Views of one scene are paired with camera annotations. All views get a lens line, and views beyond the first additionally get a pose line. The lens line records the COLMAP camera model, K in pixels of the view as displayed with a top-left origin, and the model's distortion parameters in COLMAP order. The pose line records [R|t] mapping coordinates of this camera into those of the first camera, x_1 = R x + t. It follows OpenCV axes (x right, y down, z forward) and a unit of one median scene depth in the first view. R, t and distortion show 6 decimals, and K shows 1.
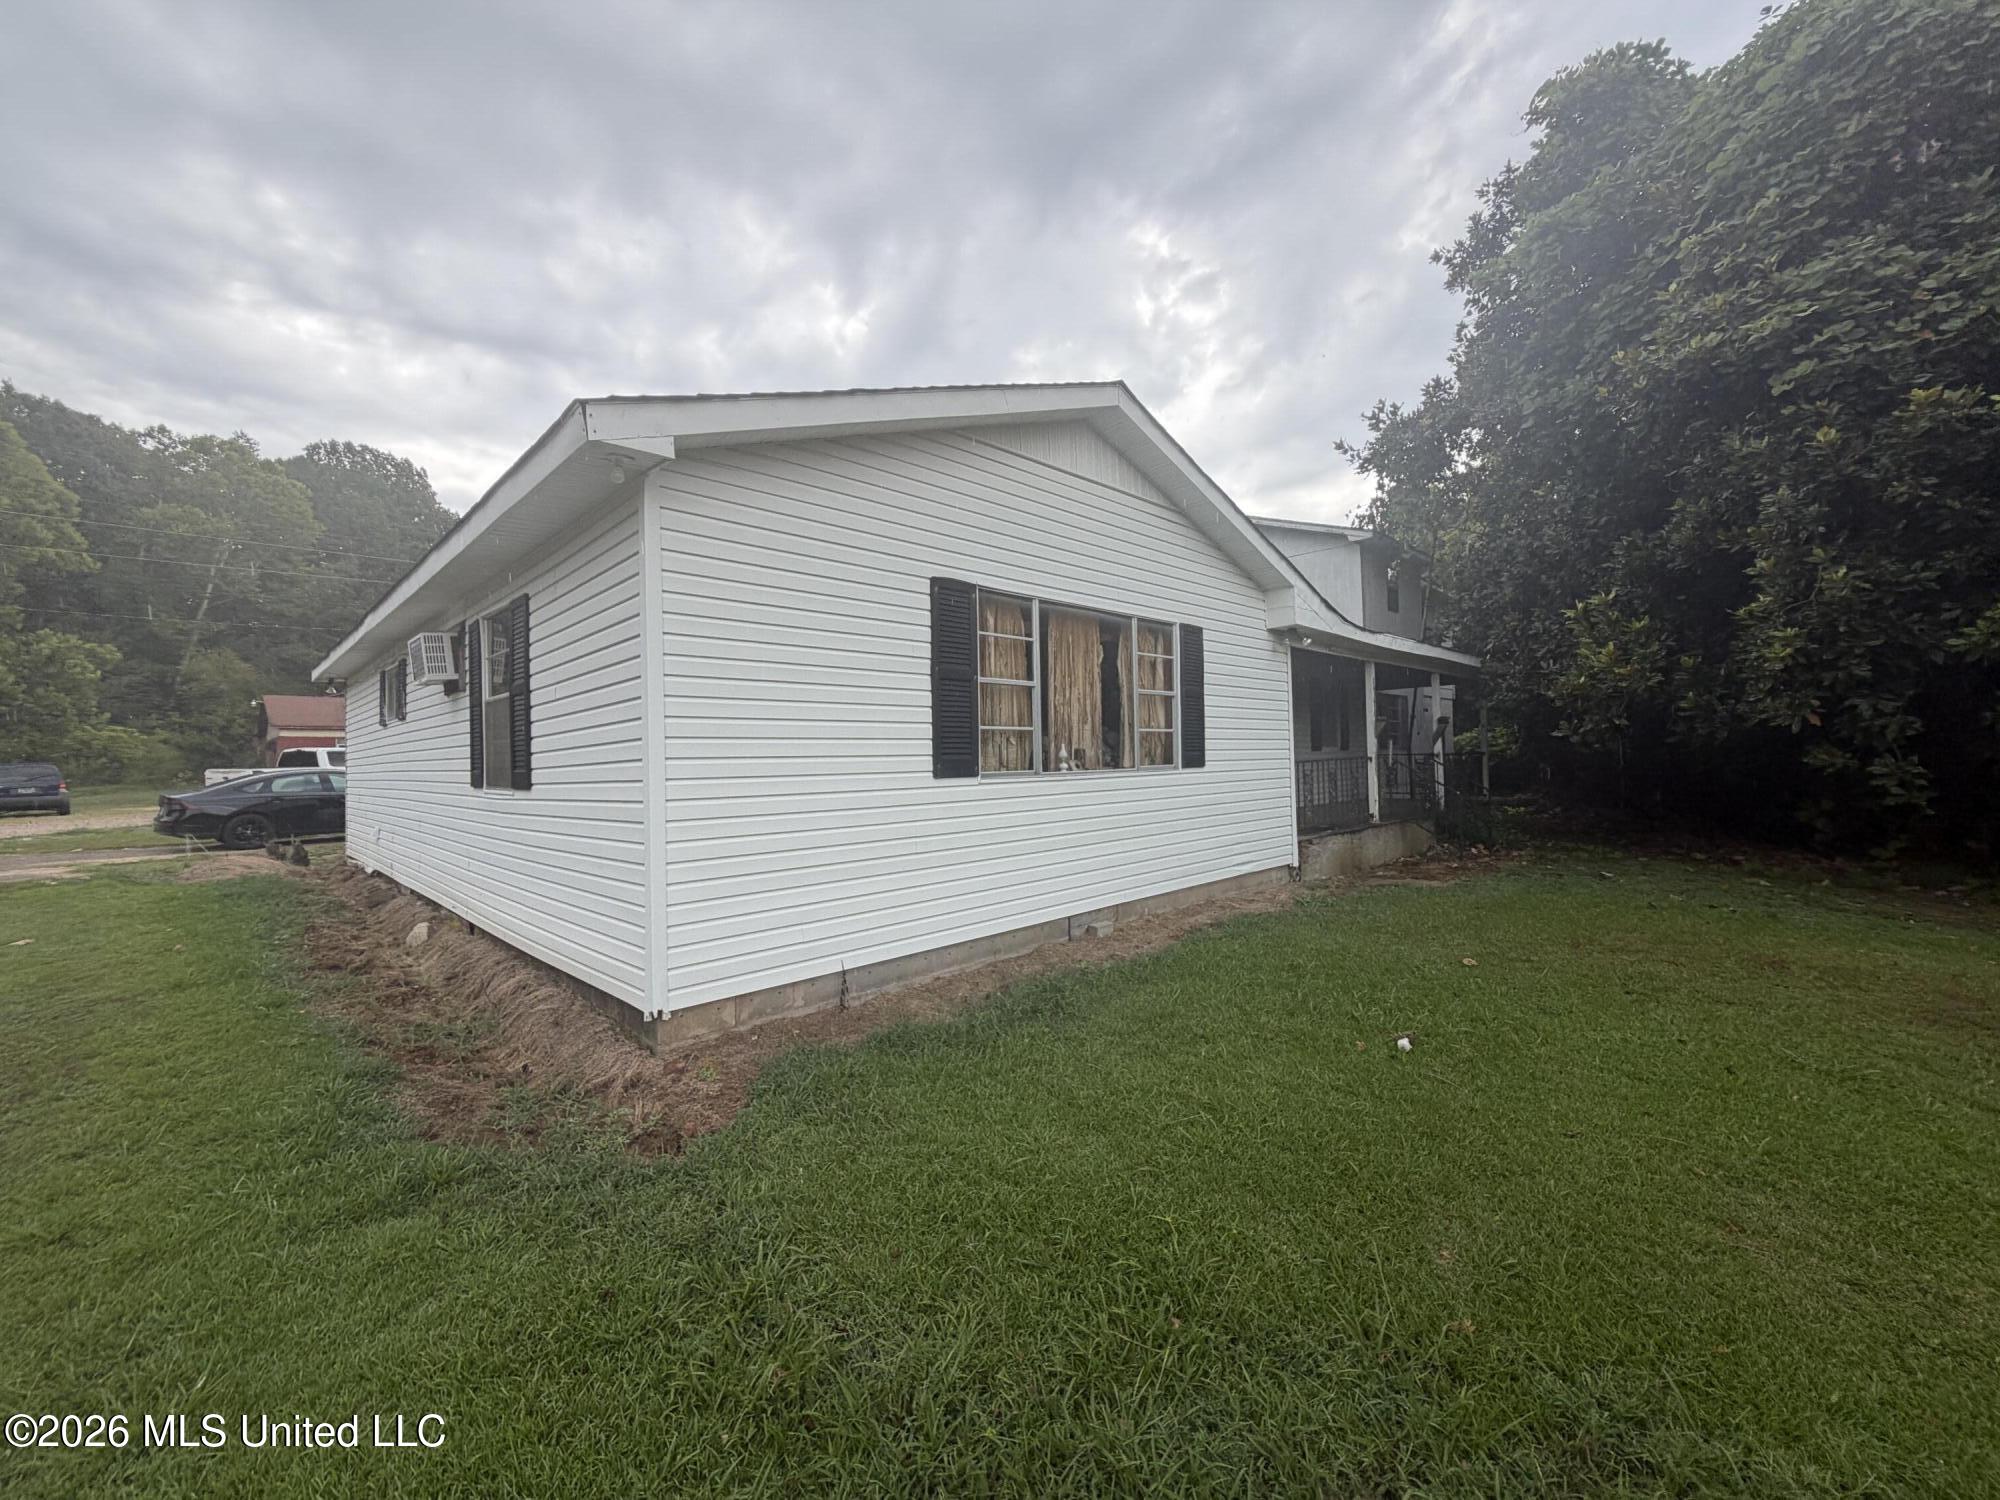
lens RADIAL K [[797.8, 0, 1049.9], [0, 797.8, 750.4], [0, 0, 1]] dist [-0.001520, 0.000036]
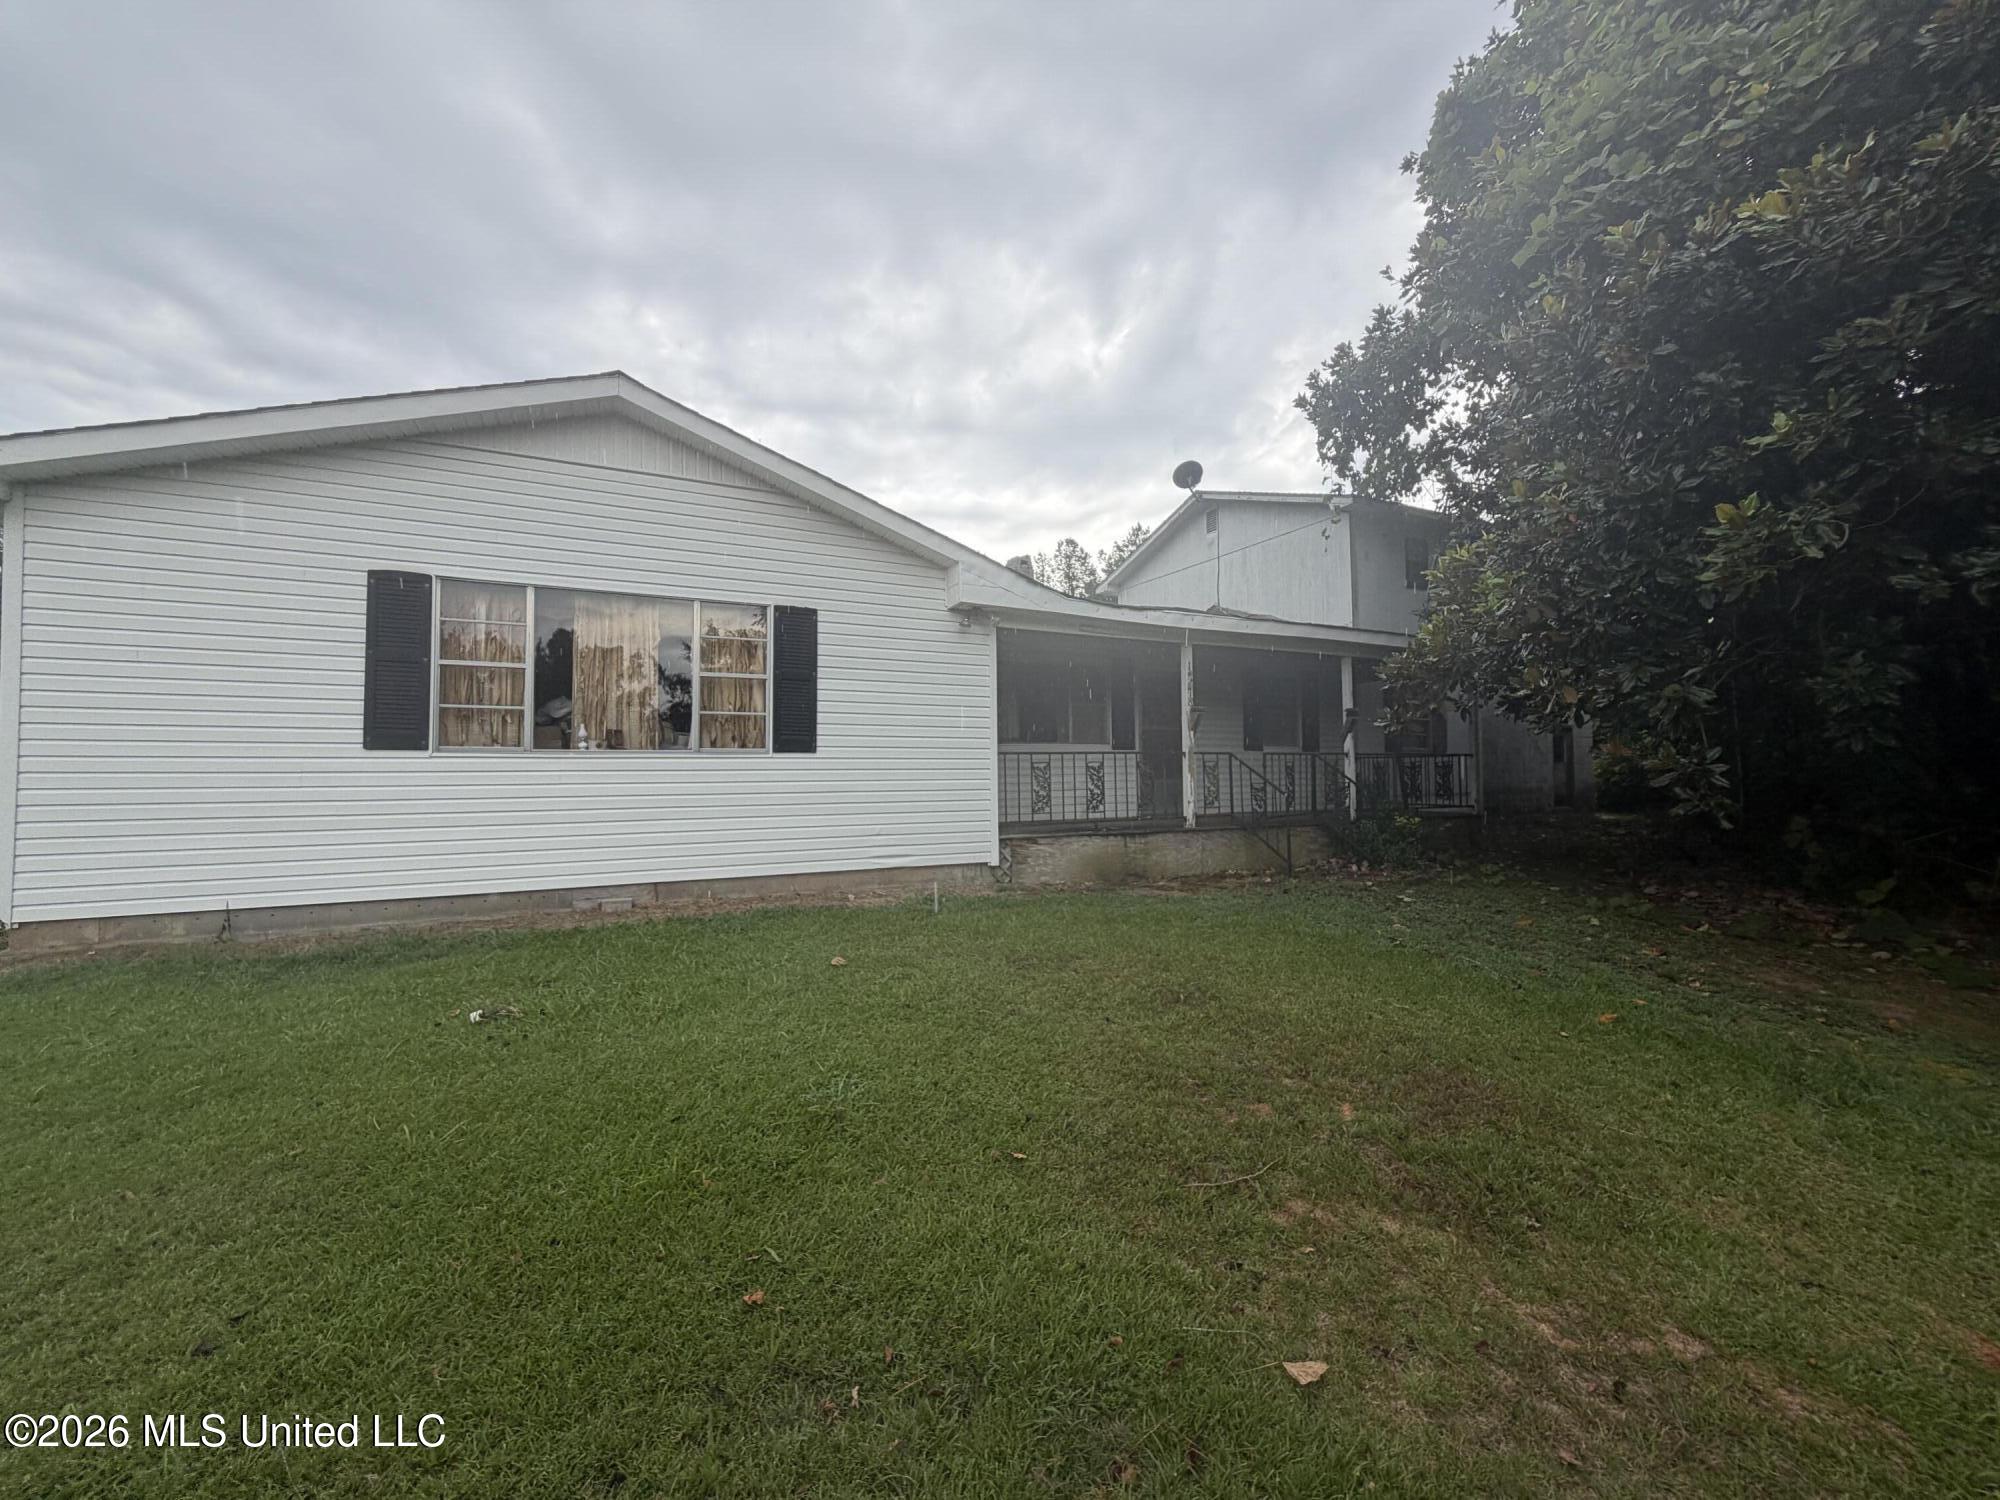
lens RADIAL K [[797.8, 0, 1048.4], [0, 797.8, 749.2], [0, 0, 1]] dist [-0.001520, 0.000036]
pose [[0.946474, 0.006617, -0.322713, 0.774160], [-0.011415, 0.999851, -0.012975, 0.026412], [0.322579, 0.015965, 0.946408, 0.173692]]
